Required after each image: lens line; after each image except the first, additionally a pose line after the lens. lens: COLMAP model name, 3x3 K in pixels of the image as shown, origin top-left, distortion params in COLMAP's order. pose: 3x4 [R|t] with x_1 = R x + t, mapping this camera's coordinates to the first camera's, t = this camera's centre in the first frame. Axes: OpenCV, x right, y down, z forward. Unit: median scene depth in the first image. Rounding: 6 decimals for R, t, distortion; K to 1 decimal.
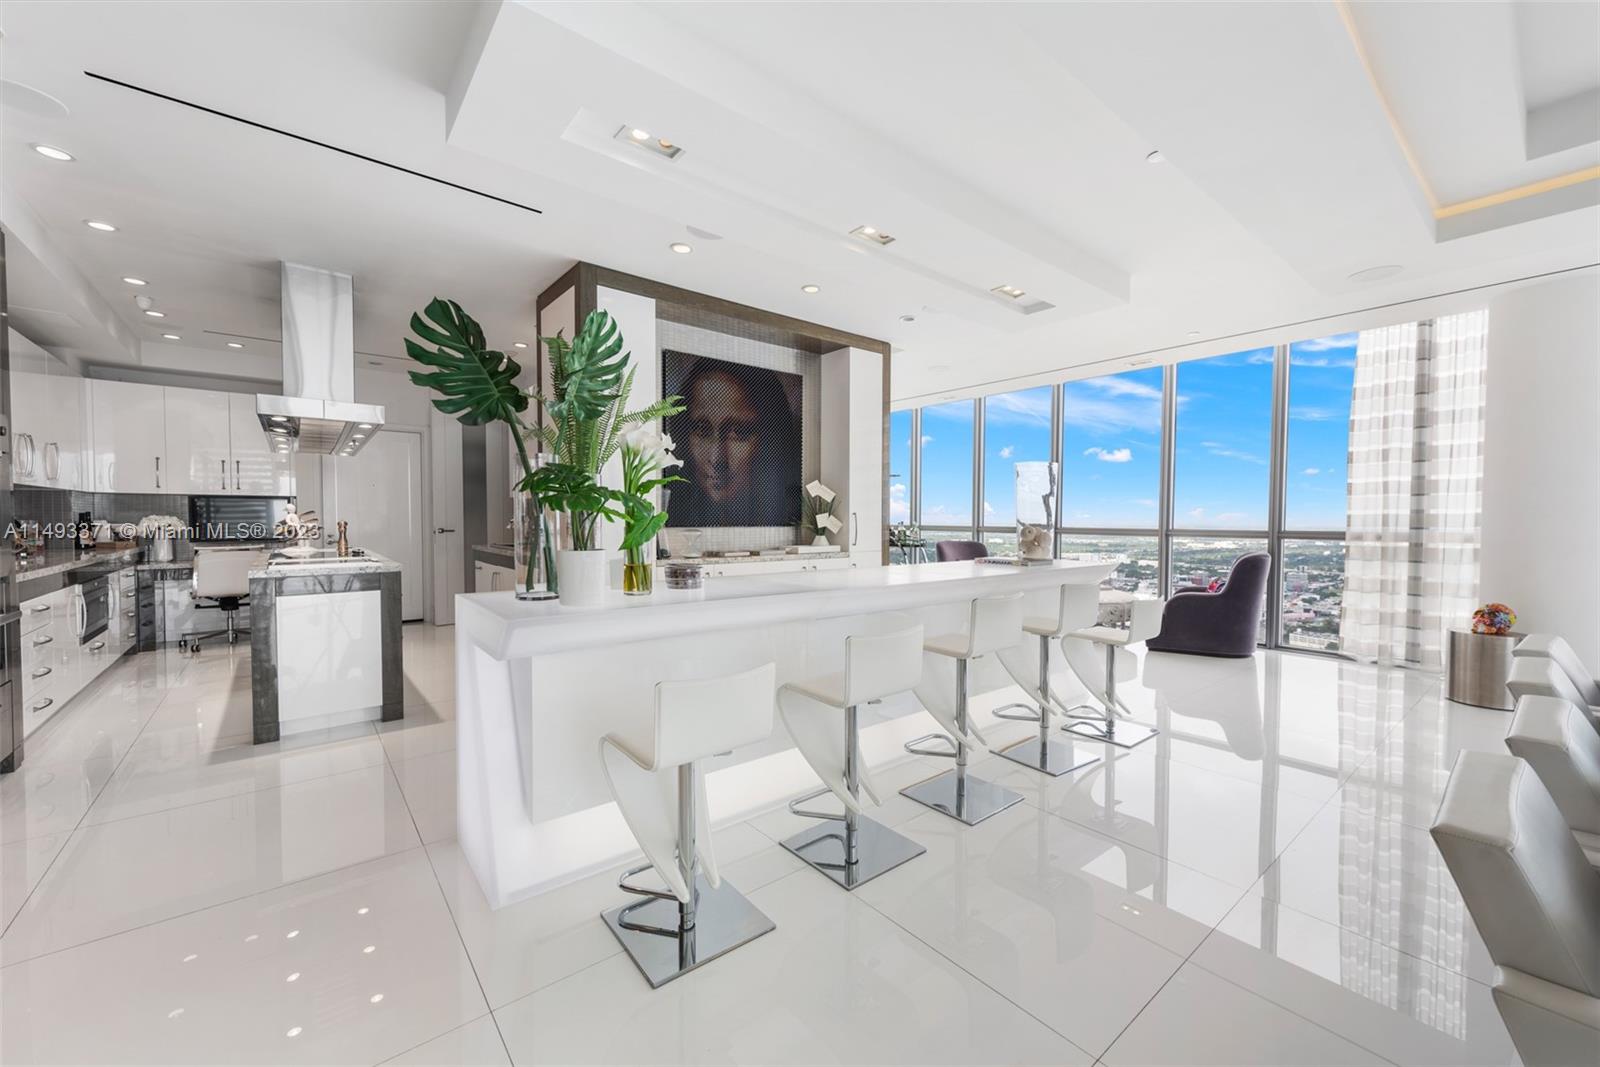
lens RADIAL K [[631.7, 0, 822.5], [0, 631.7, 534.3], [0, 0, 1]] dist [0.000953, 0.000063]
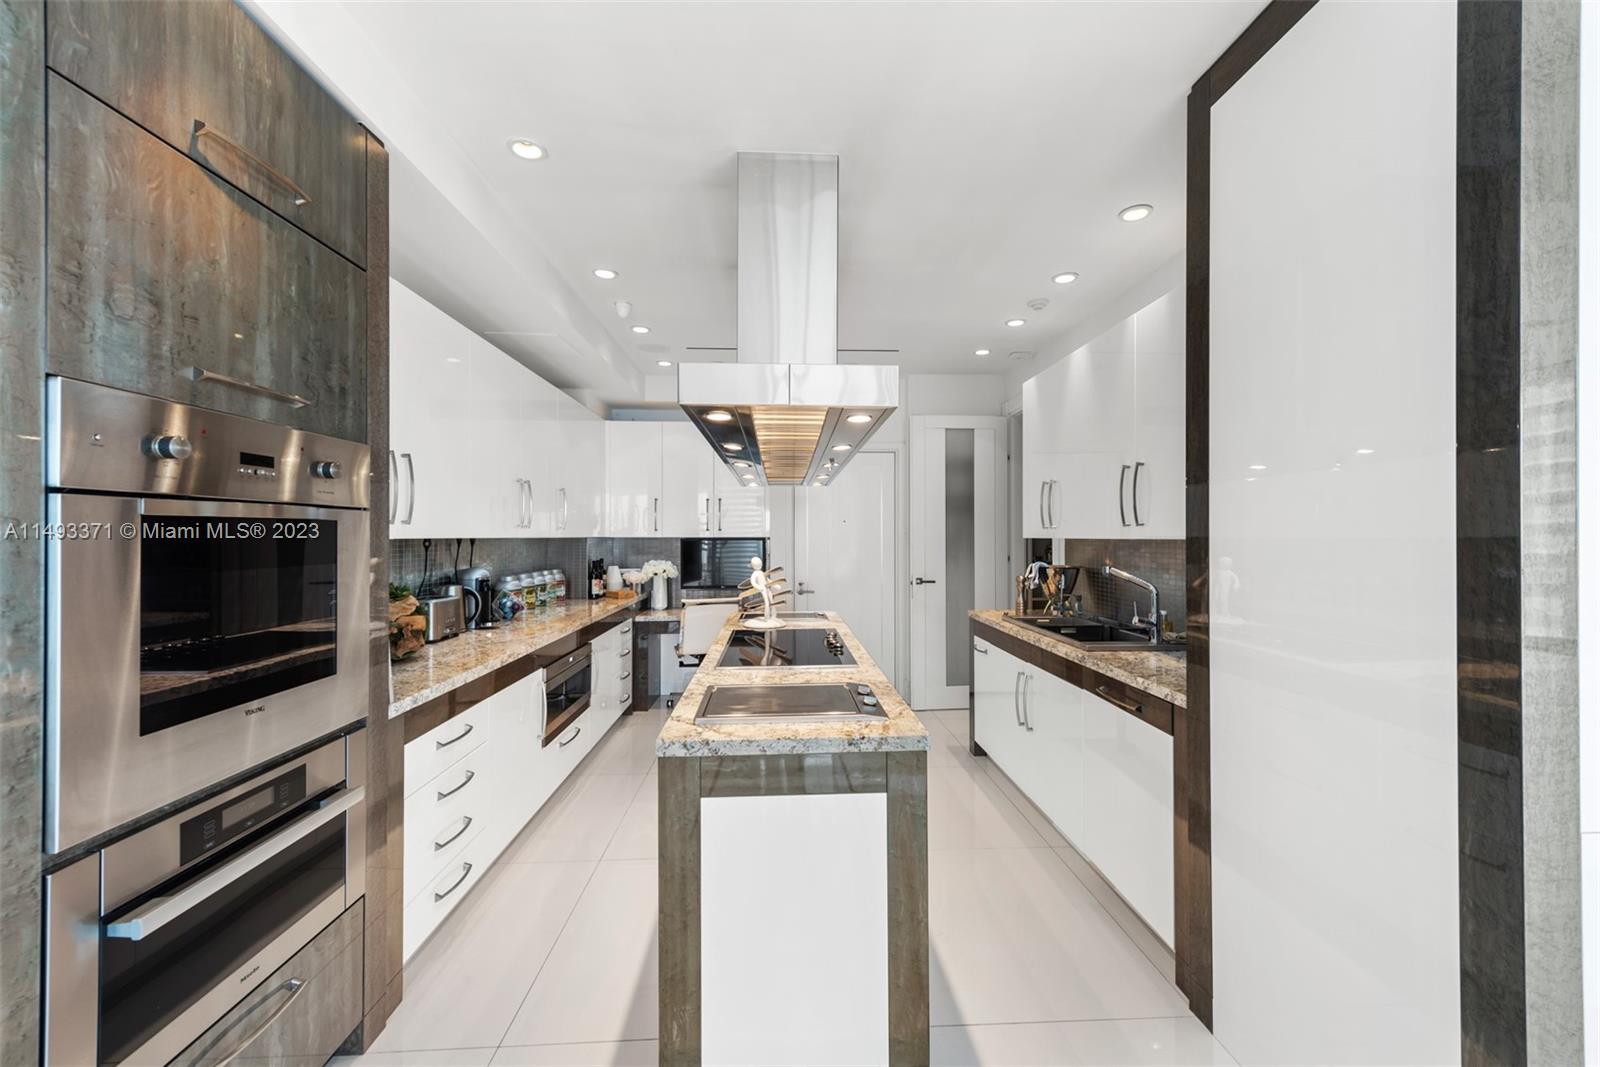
lens RADIAL K [[631.7, 0, 822.5], [0, 631.7, 534.3], [0, 0, 1]] dist [0.000953, 0.000063]
pose [[0.807528, -0.005423, -0.589804, -0.327583], [-0.012076, 0.999596, -0.025725, -0.051155], [0.589706, 0.027896, 0.807136, 0.424686]]
